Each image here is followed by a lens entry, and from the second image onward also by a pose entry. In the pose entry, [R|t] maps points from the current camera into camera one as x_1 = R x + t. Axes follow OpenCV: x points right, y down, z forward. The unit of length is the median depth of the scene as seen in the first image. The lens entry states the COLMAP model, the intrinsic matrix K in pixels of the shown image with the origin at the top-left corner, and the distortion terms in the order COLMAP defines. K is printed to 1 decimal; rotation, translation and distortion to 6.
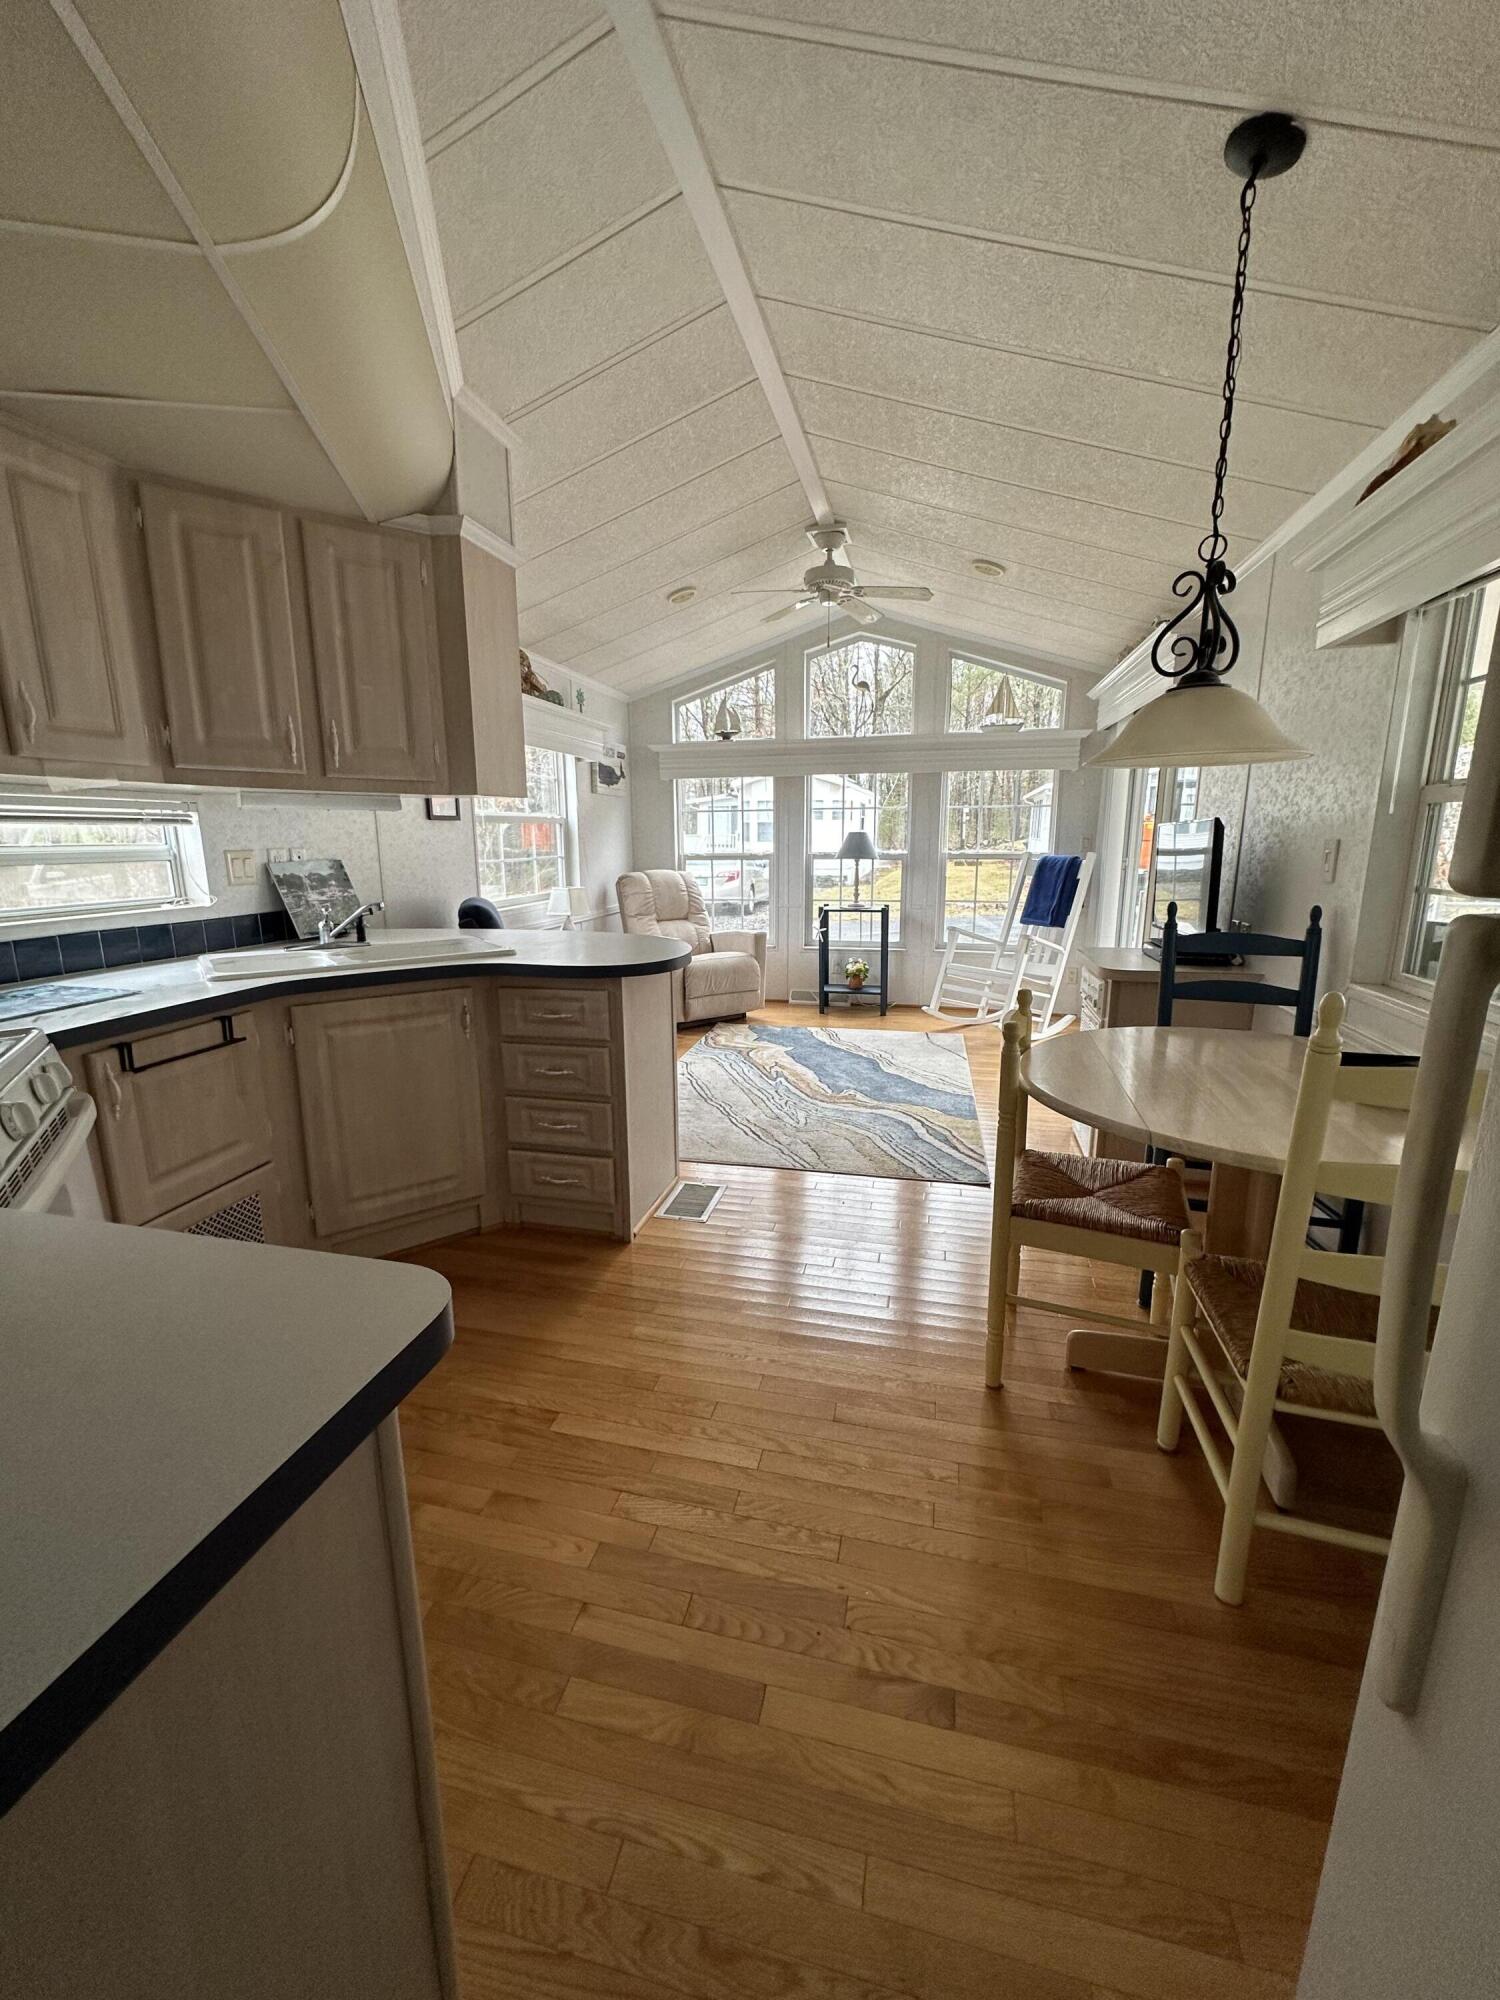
lens RADIAL K [[797.1, 0, 750.0], [0, 797.1, 1000.0], [0, 0, 1]] dist [0.000485, -0.000182]
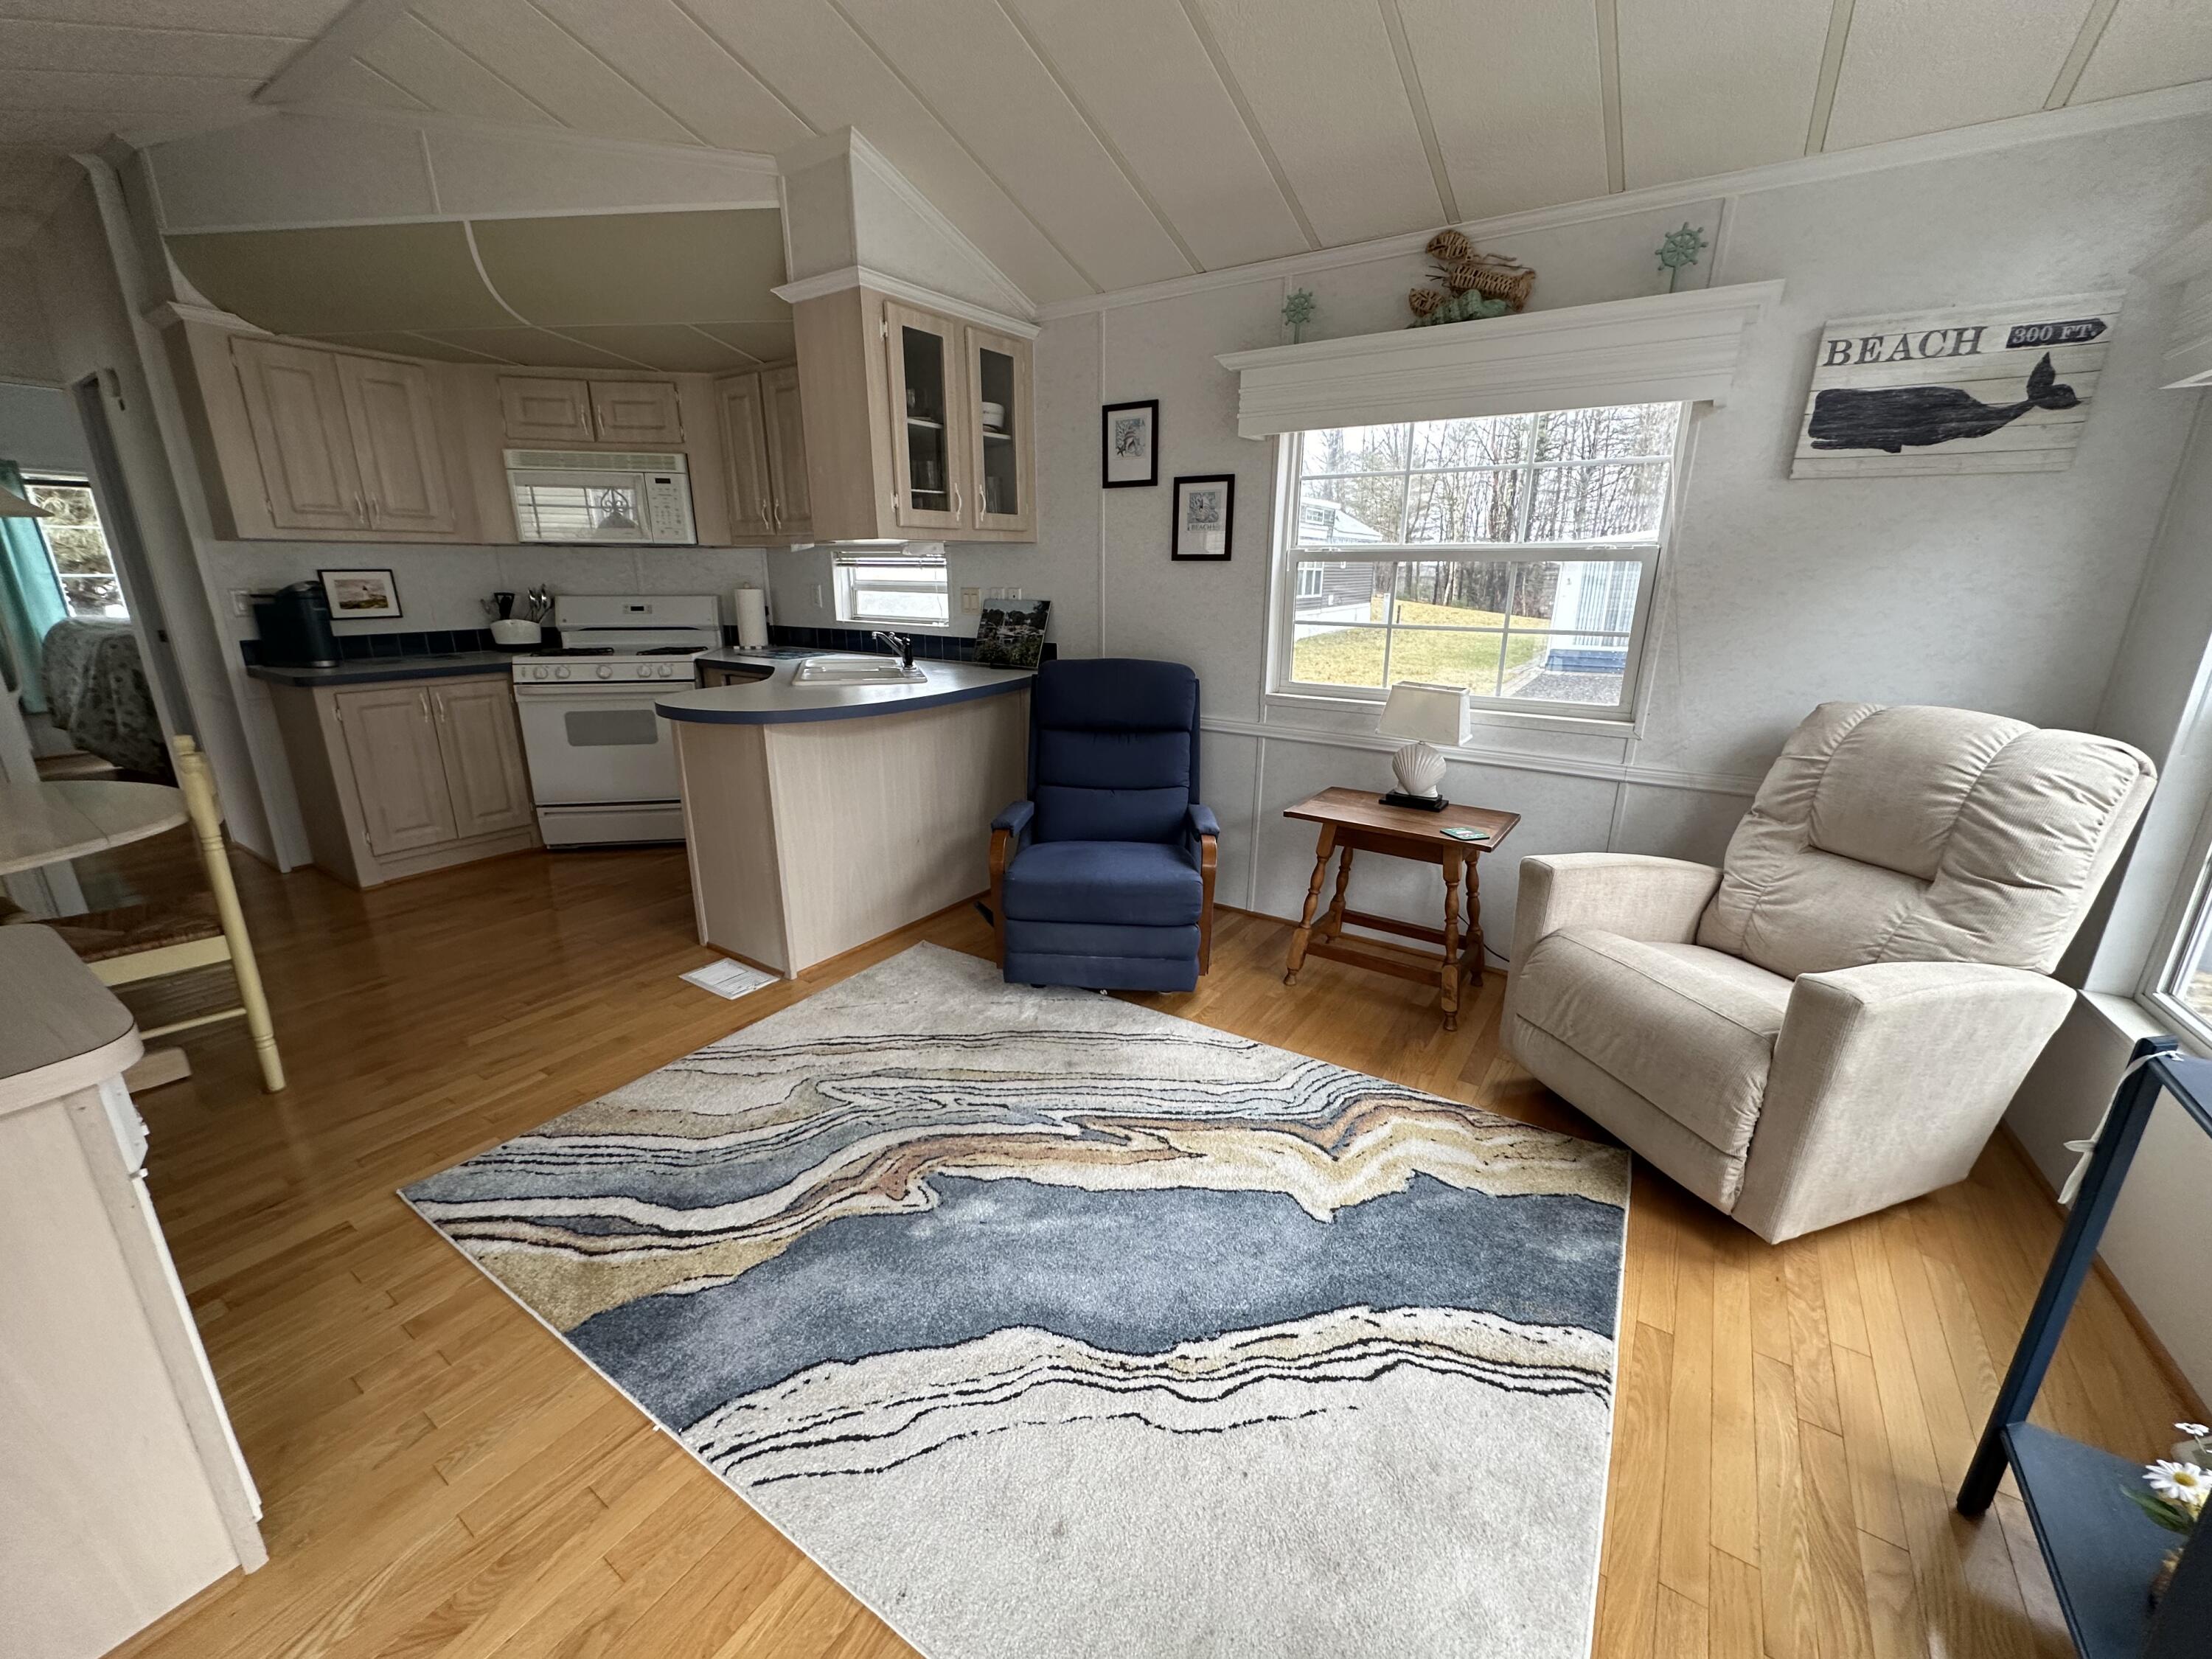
lens RADIAL K [[885.2, 0, 1106.0], [0, 885.2, 829.5], [0, 0, 1]] dist [-0.001072, -0.000156]
pose [[-0.354273, 0.263820, -0.897156, 0.468684], [-0.197202, 0.916729, 0.347448, -0.254192], [0.914112, 0.300013, -0.272747, 1.170962]]
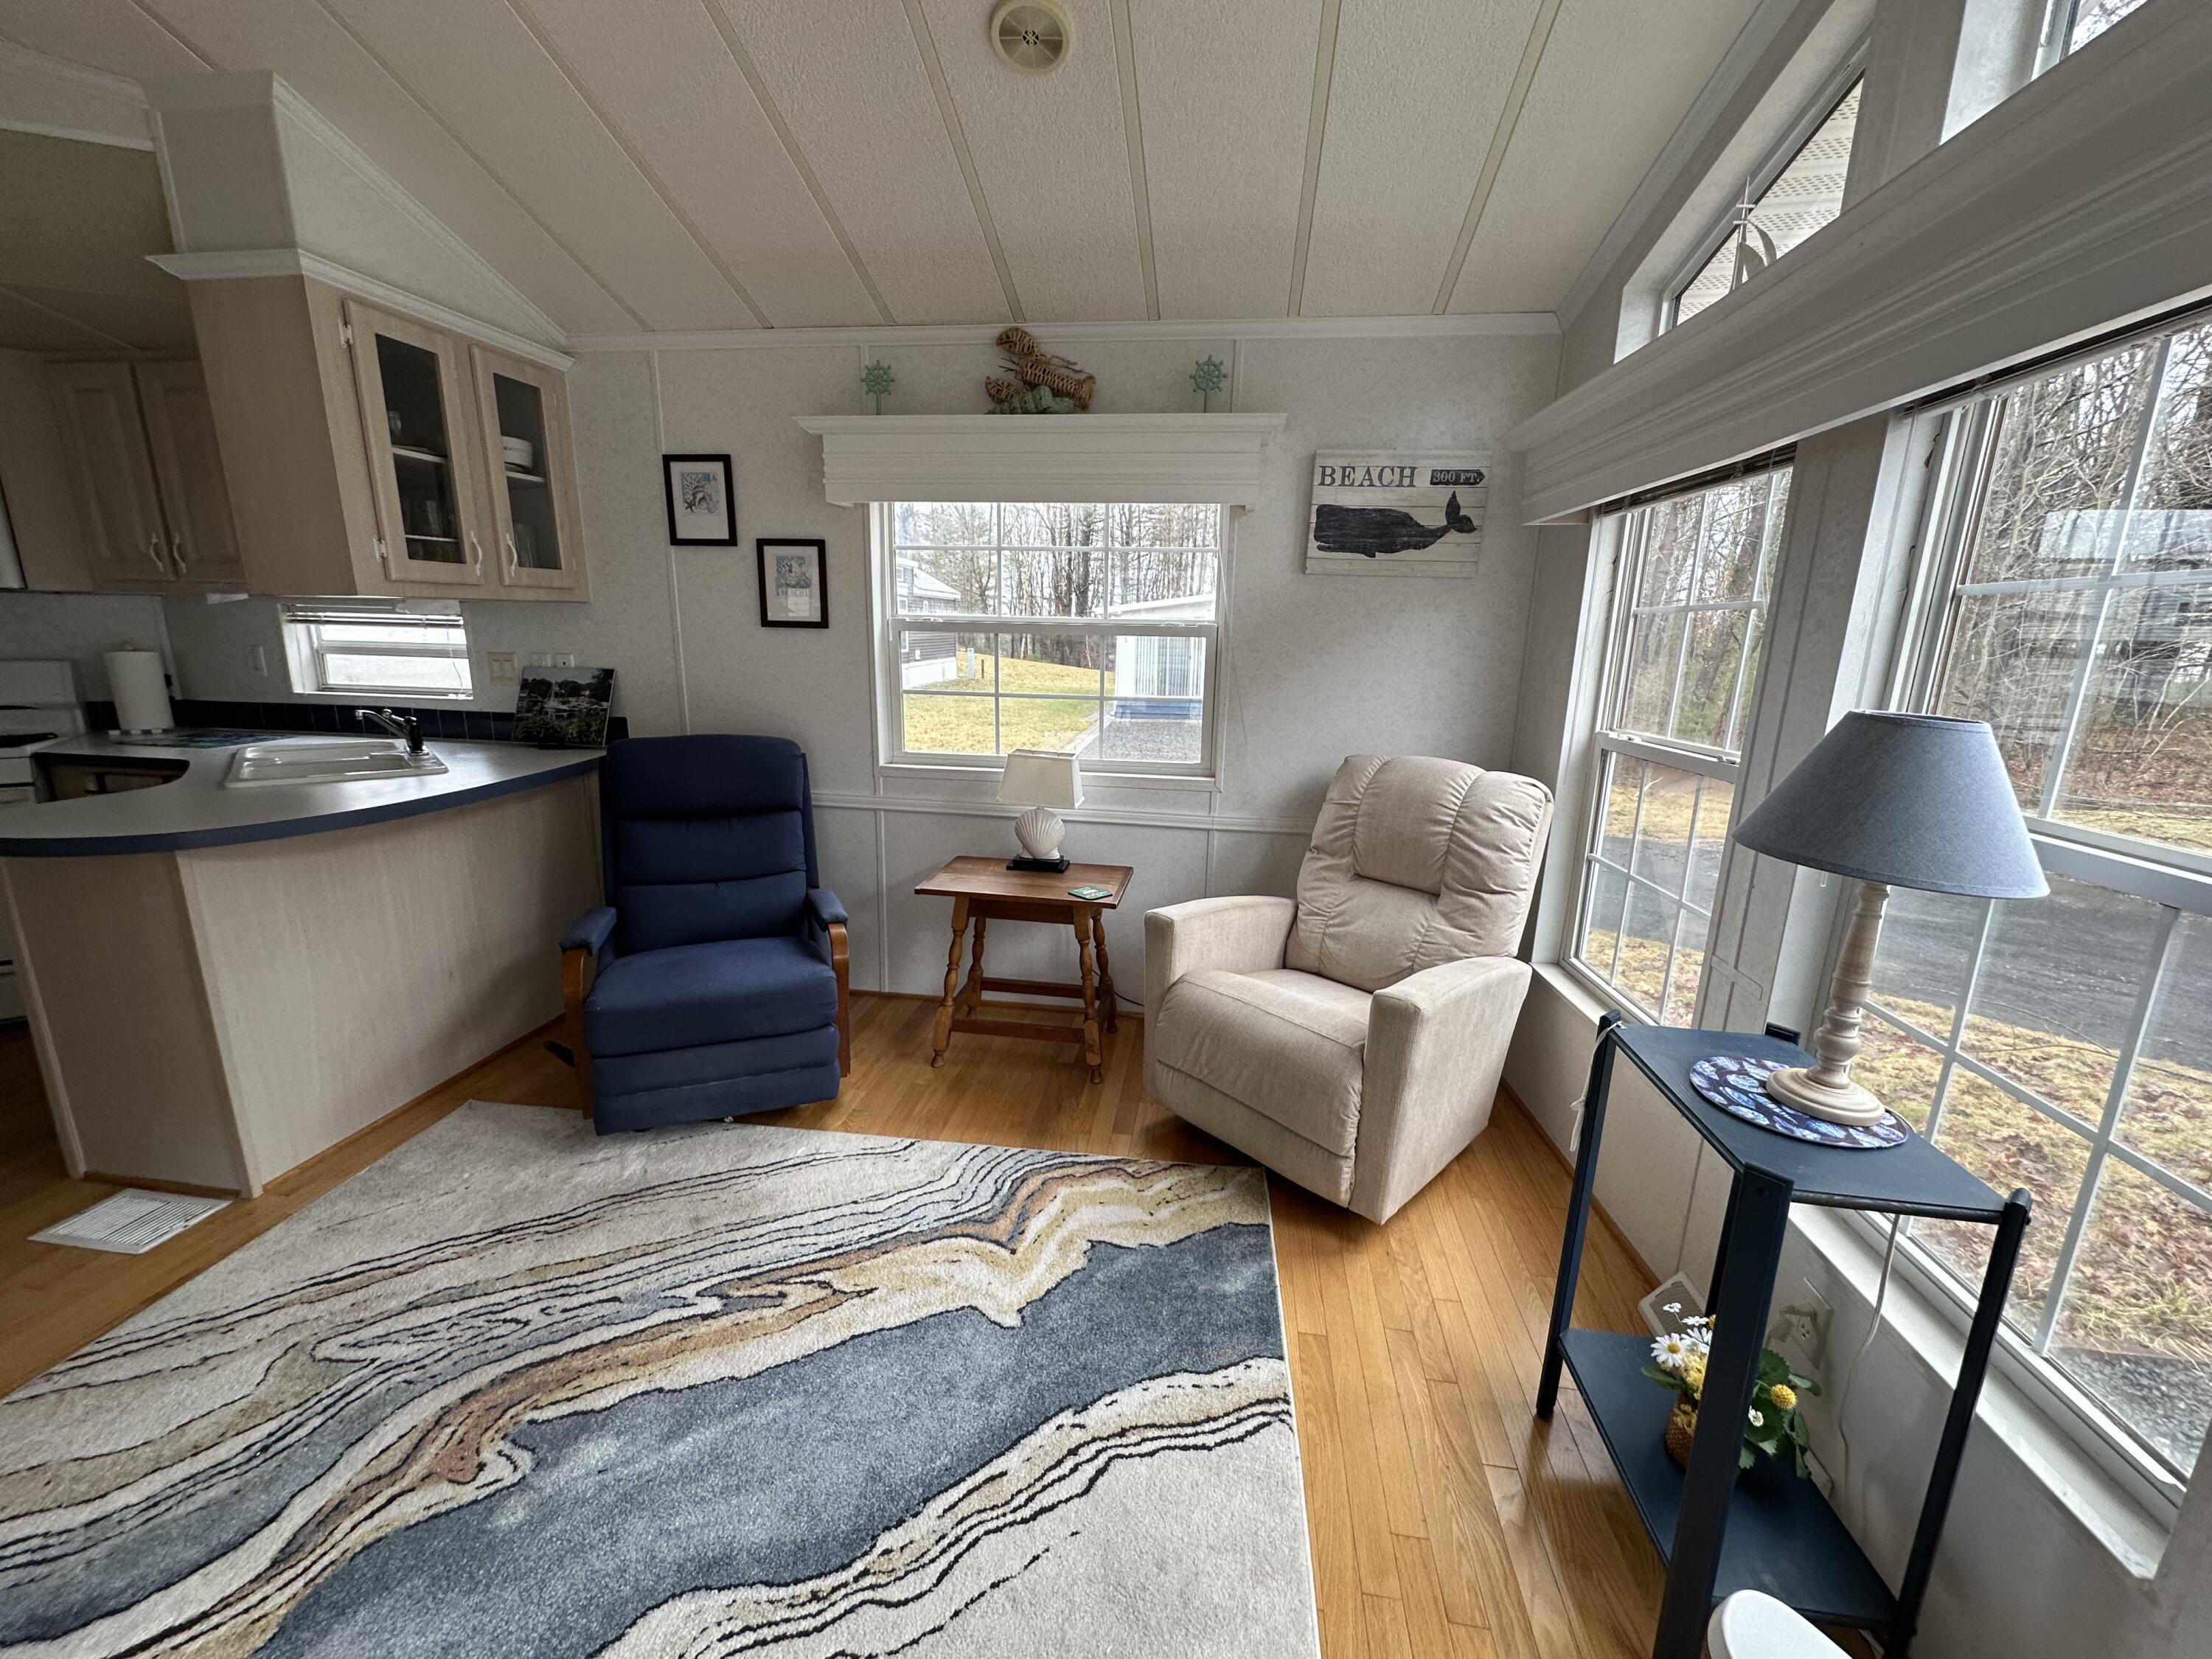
lens RADIAL K [[881.6, 0, 1109.8], [0, 881.6, 829.2], [0, 0, 1]] dist [0.000485, -0.000182]
pose [[0.091935, 0.224475, -0.970134, 0.441457], [-0.226715, 0.953390, 0.199116, -0.262498], [0.969613, 0.201638, 0.138541, 1.146214]]
